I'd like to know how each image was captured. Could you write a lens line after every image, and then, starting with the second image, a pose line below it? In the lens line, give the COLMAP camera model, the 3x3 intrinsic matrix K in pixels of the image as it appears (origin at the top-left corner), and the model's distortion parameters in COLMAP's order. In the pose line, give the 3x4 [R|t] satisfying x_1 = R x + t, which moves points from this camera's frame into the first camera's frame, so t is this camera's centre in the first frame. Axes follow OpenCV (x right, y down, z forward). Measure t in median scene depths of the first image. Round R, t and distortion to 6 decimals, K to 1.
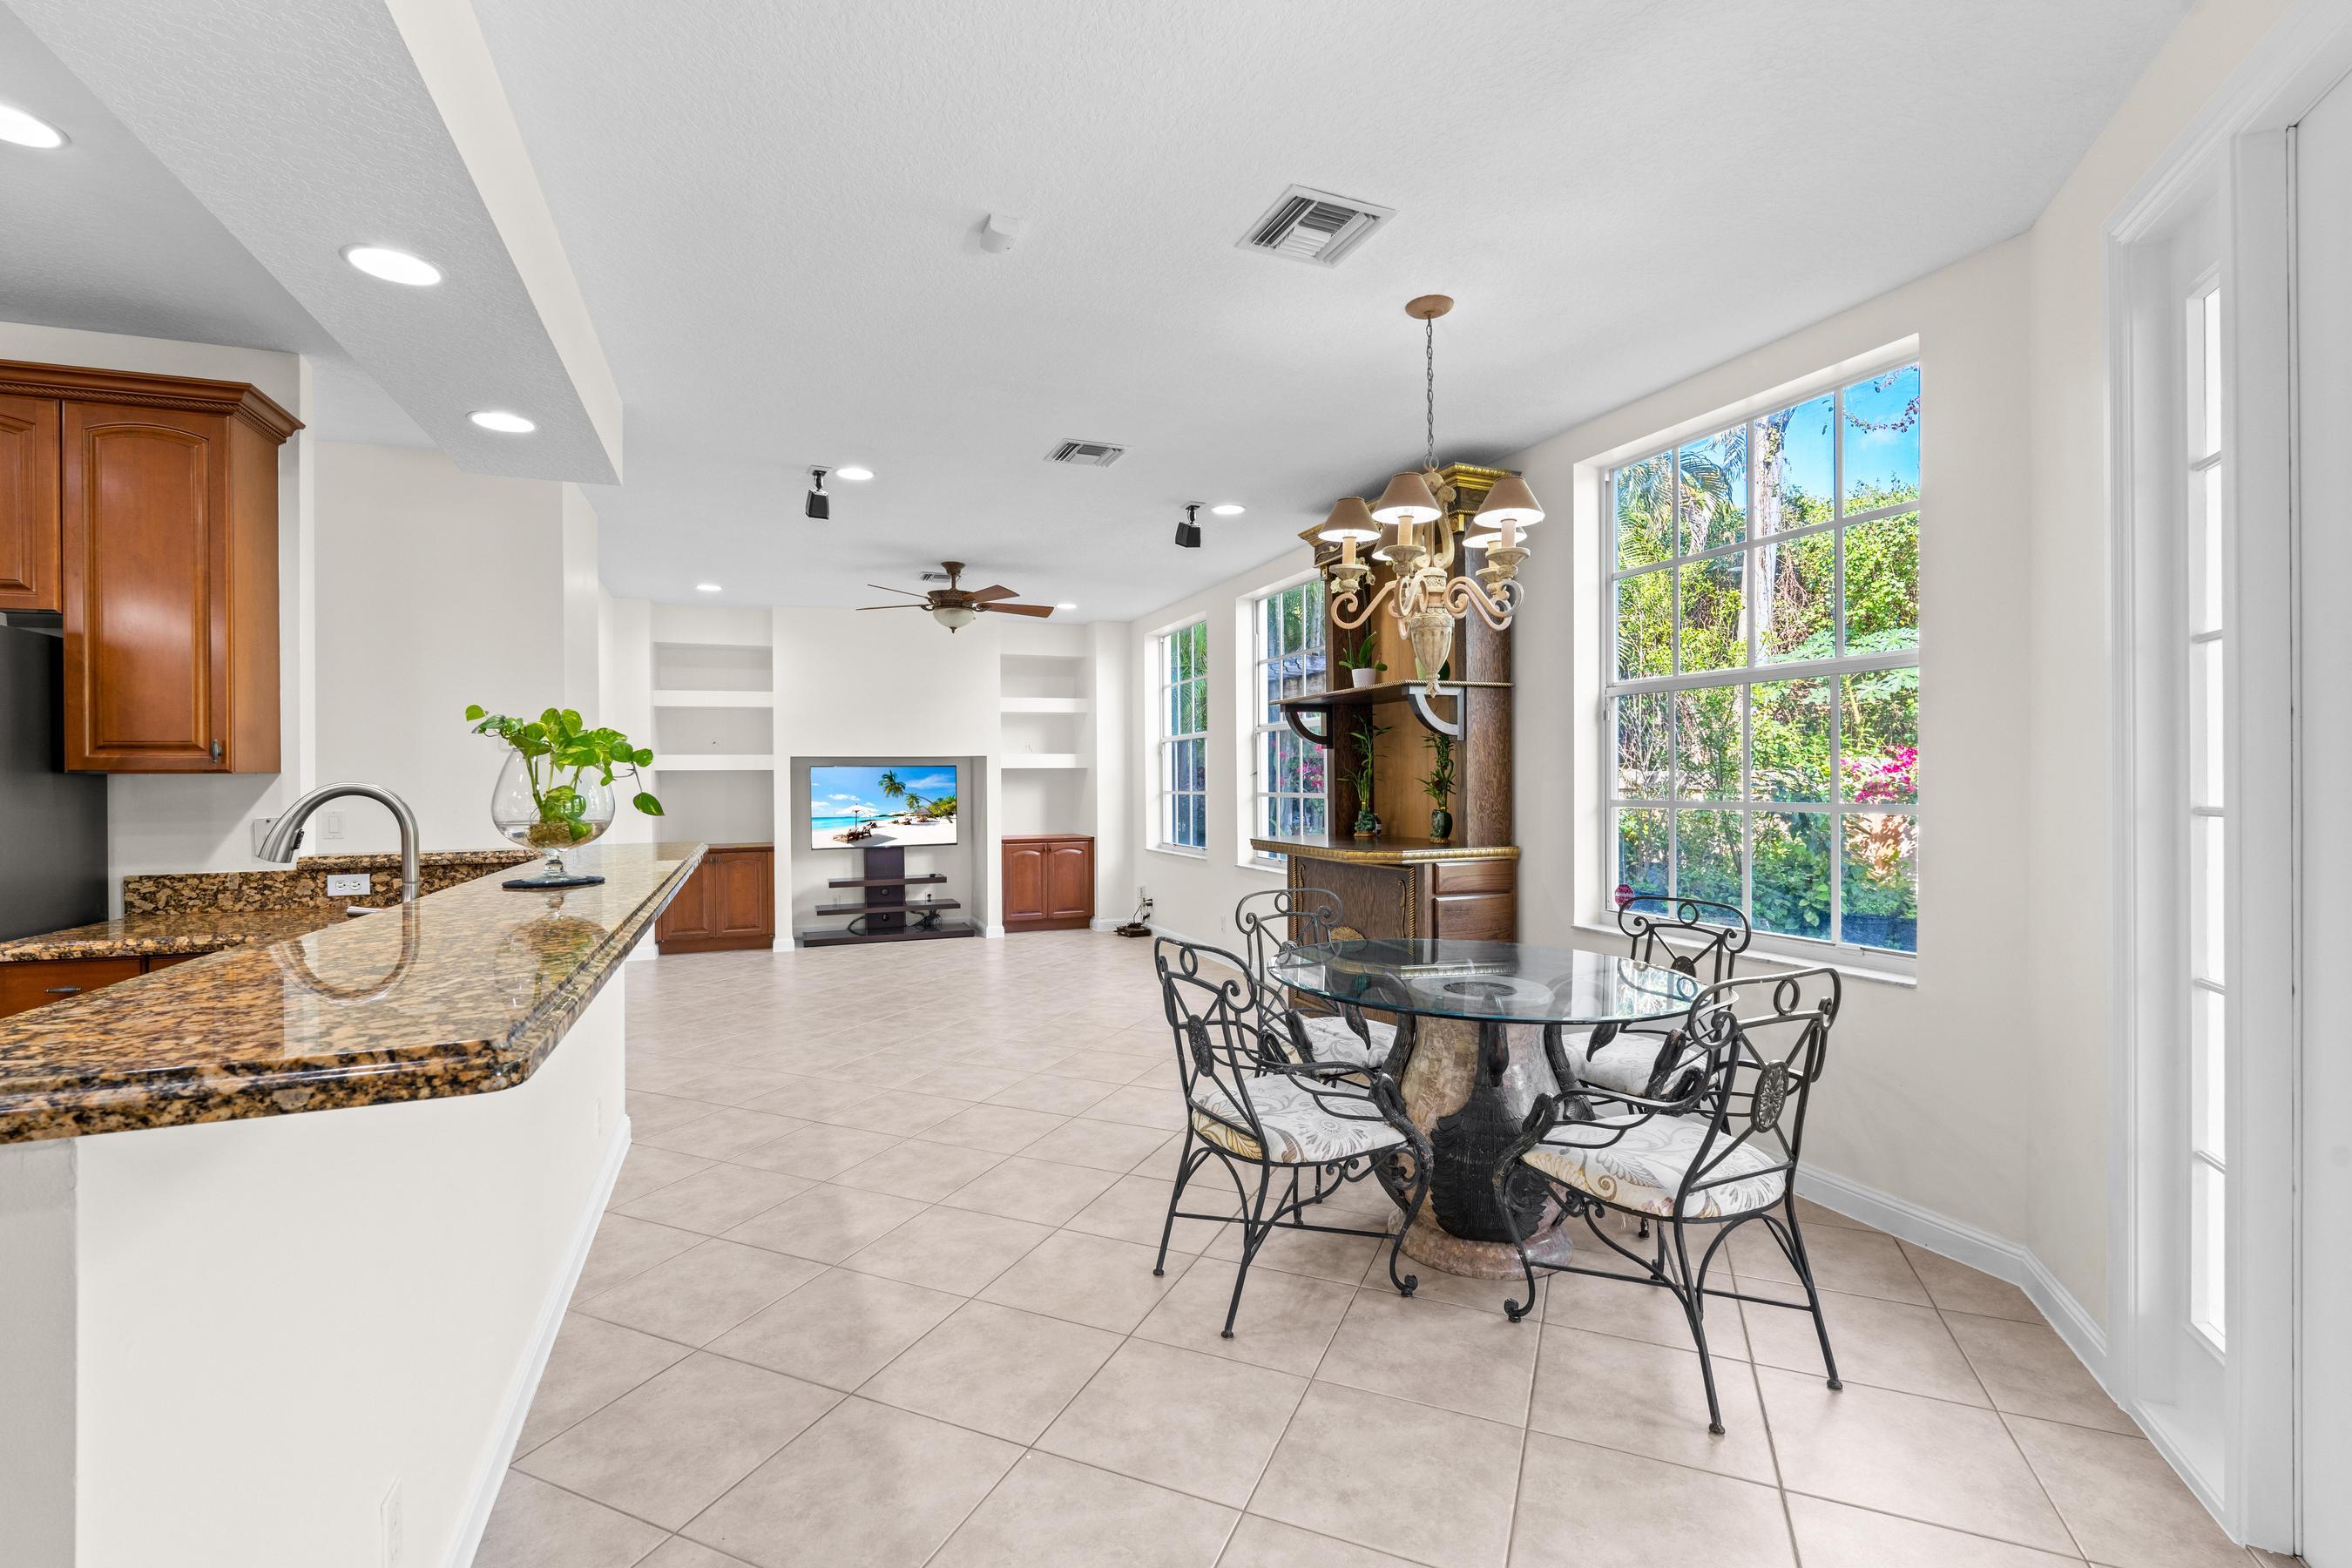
lens RADIAL K [[1028.2, 0, 1168.2], [0, 1028.2, 784.5], [0, 0, 1]] dist [0.000261, -0.000196]
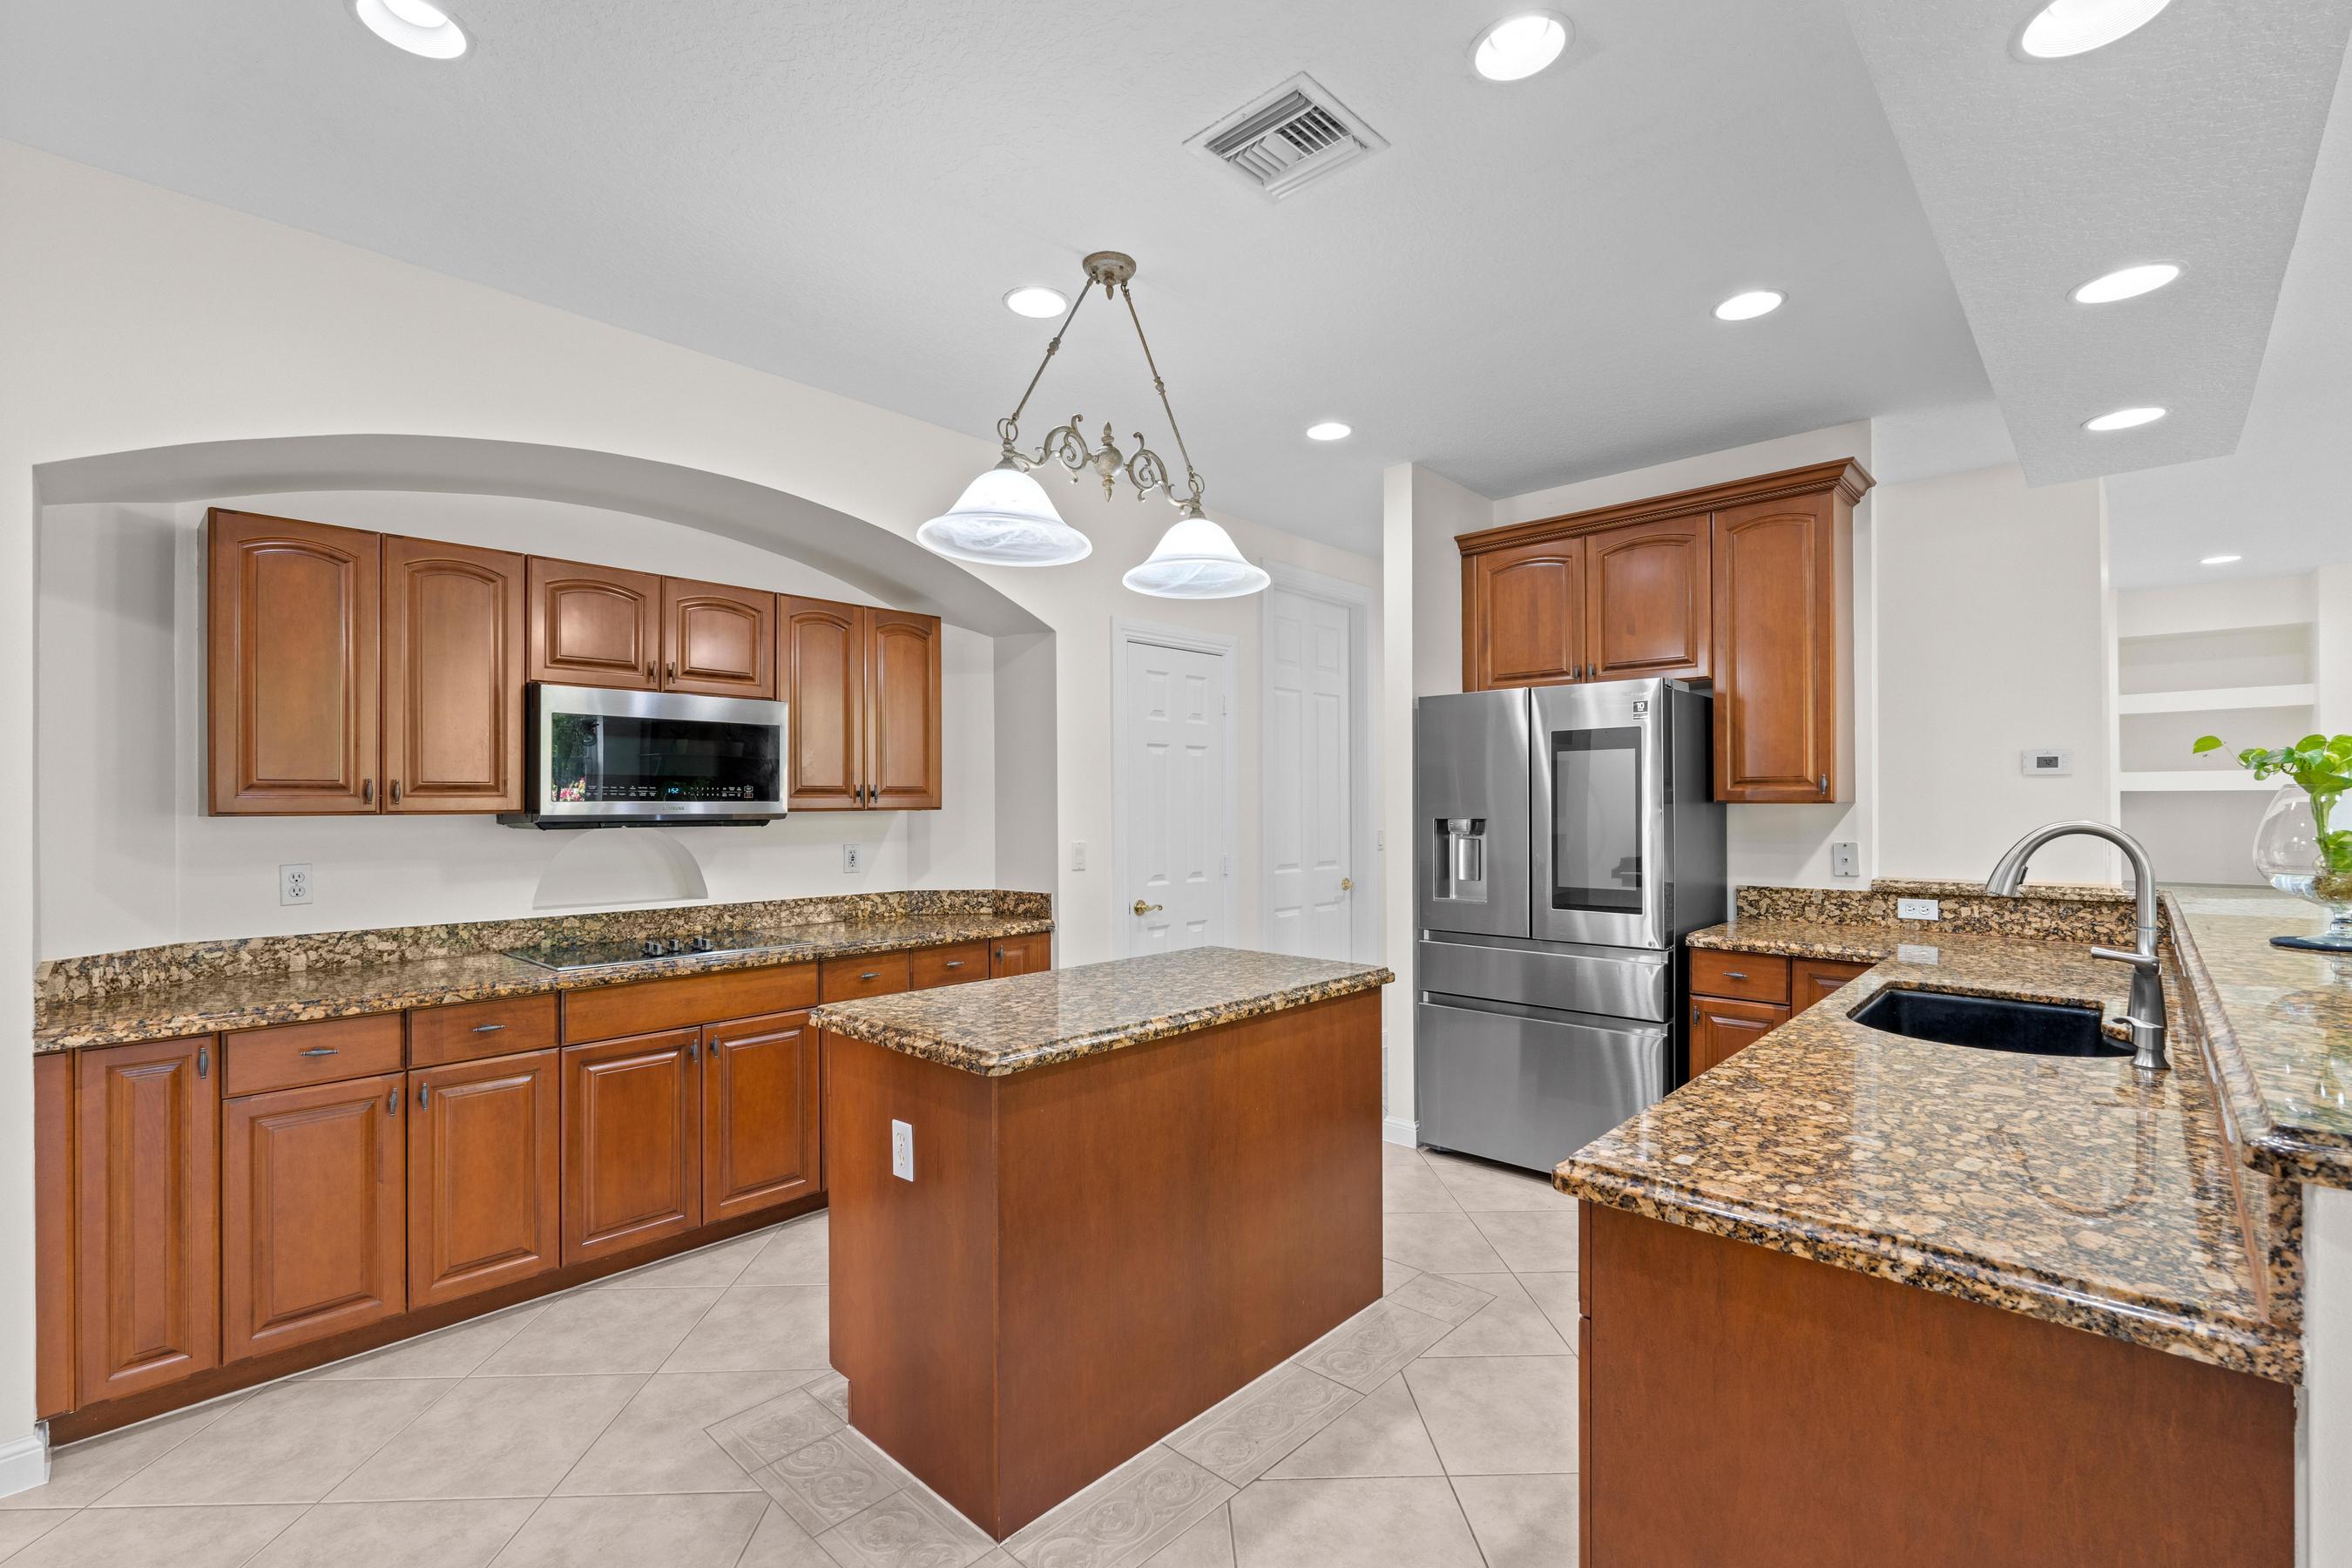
lens RADIAL K [[1042.7, 0, 1176.0], [0, 1042.7, 797.6], [0, 0, 1]] dist [-0.000882, -0.000490]
pose [[0.433444, 0.002177, -0.901178, -0.064225], [-0.004307, 0.999991, 0.000344, -0.004936], [0.901170, 0.003733, 0.433449, -0.054031]]
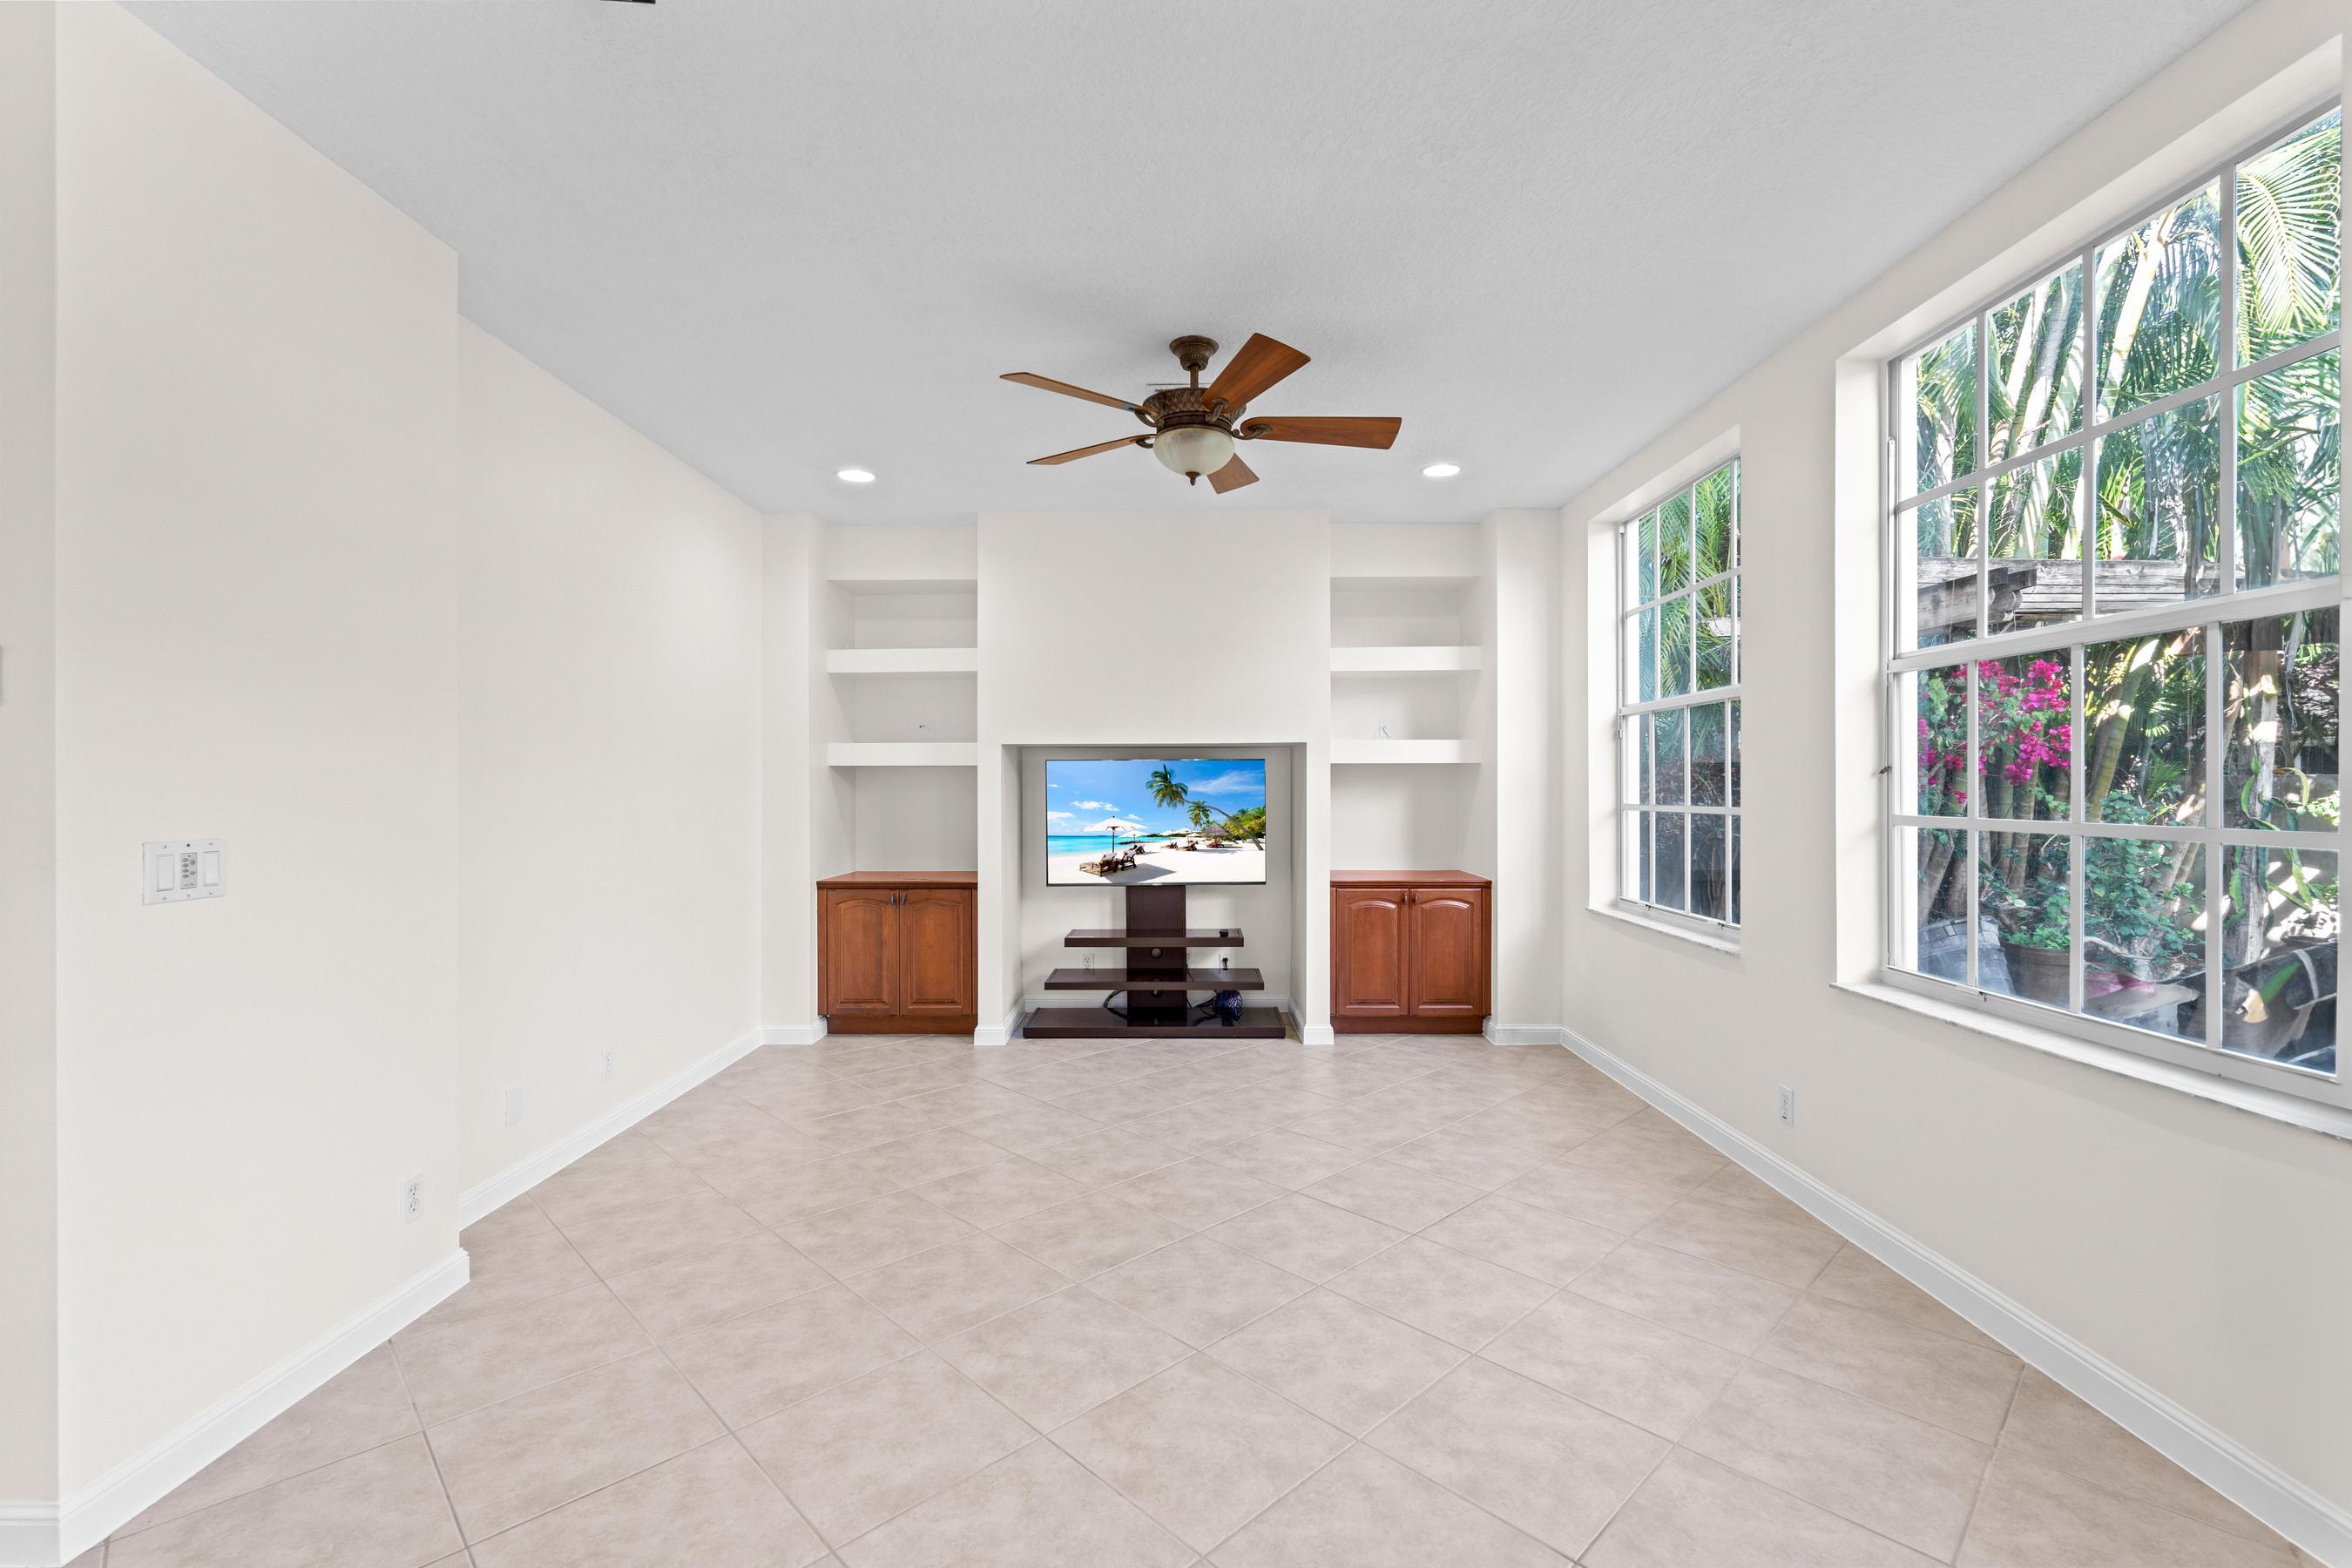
lens RADIAL K [[1082.6, 0, 1183.6], [0, 1082.6, 792.2], [0, 0, 1]] dist [-0.000854, -0.000425]
pose [[0.928864, 0.009998, -0.370285, -0.008526], [-0.008673, 0.999949, 0.005242, -0.000719], [0.370318, -0.001658, 0.928903, 0.383771]]
